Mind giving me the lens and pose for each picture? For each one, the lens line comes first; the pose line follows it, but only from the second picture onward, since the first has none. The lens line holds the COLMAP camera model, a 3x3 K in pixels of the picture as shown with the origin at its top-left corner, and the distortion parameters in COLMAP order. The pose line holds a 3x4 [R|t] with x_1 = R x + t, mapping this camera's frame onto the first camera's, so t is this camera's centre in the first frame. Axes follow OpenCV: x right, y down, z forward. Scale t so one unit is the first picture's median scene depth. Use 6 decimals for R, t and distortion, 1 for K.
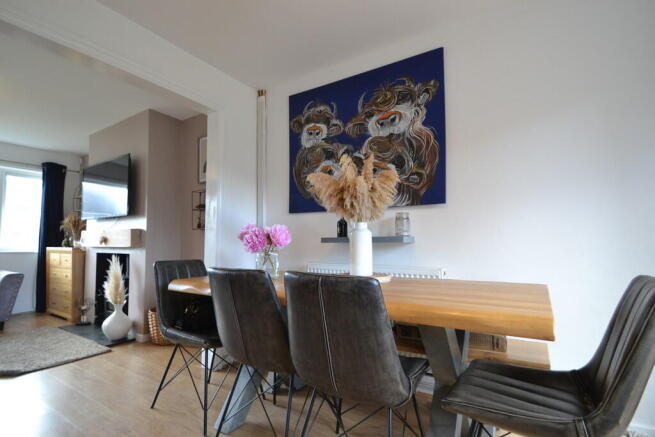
lens RADIAL K [[311.3, 0, 327.0], [0, 311.3, 220.2], [0, 0, 1]] dist [-0.003282, -0.000142]
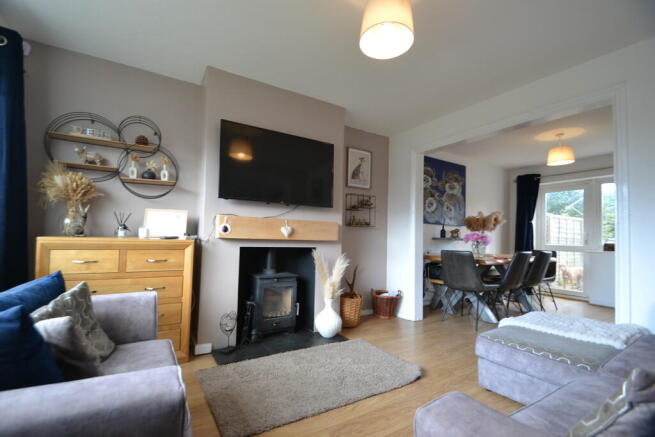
lens RADIAL K [[290.2, 0, 327.2], [0, 290.2, 222.1], [0, 0, 1]] dist [0.000502, 0.000012]
pose [[0.432116, 0.066188, 0.899386, -1.958045], [-0.088674, 0.995589, -0.030664, 0.074770], [-0.897448, -0.066501, 0.436079, 0.811139]]
